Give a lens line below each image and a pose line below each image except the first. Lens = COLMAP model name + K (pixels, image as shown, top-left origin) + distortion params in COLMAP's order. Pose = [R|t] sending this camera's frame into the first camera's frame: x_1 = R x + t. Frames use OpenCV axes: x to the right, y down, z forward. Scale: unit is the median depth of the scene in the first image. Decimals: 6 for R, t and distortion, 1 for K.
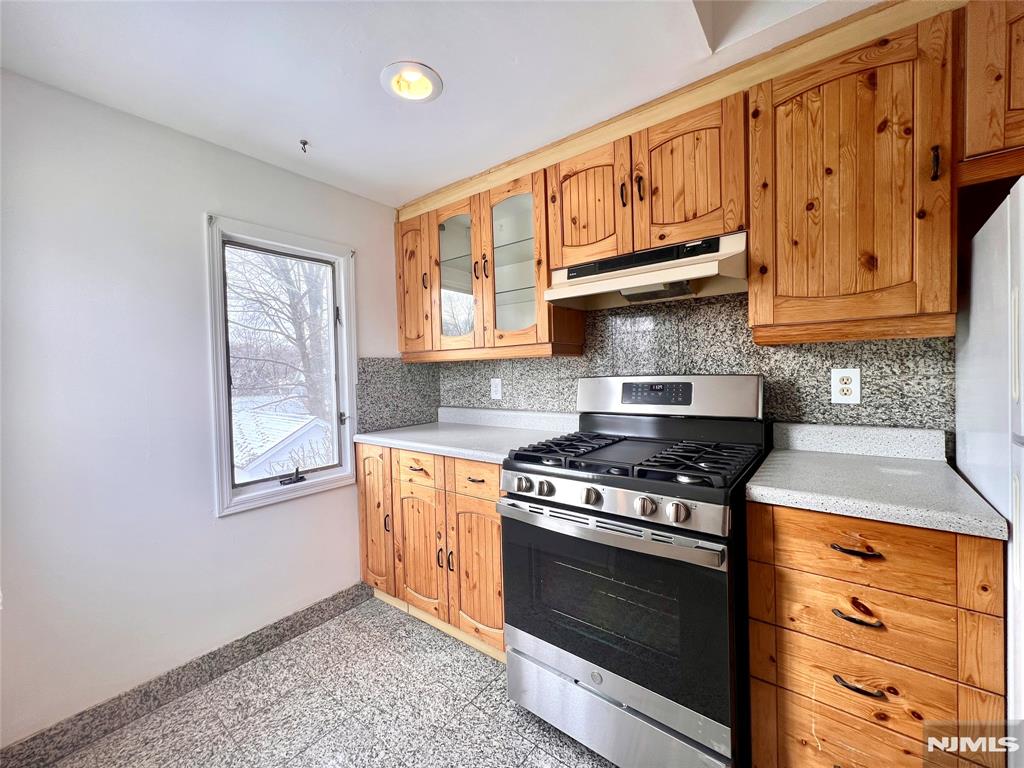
lens RADIAL K [[408.2, 0, 512.3], [0, 408.2, 381.5], [0, 0, 1]] dist [-0.000069, -0.000027]
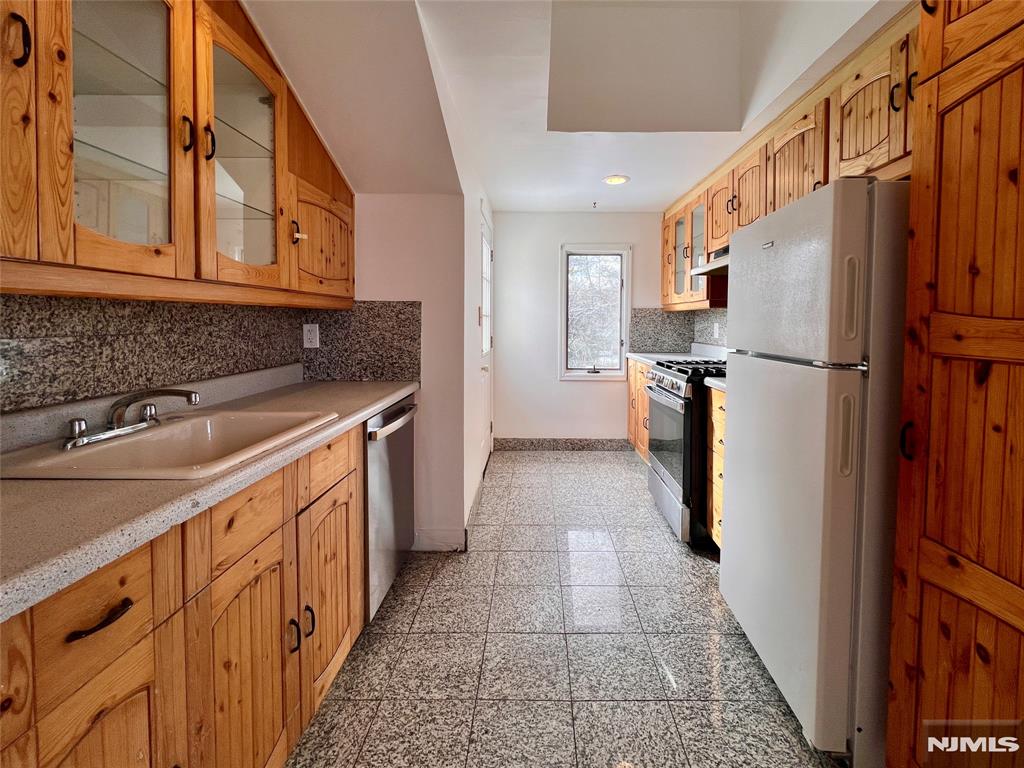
lens RADIAL K [[413.3, 0, 514.3], [0, 413.3, 336.1], [0, 0, 1]] dist [0.000025, -0.000010]
pose [[0.583391, 0.057077, -0.810183, 0.777823], [-0.039460, 0.998342, 0.041918, 0.005744], [0.811232, 0.007515, 0.584676, -0.426753]]
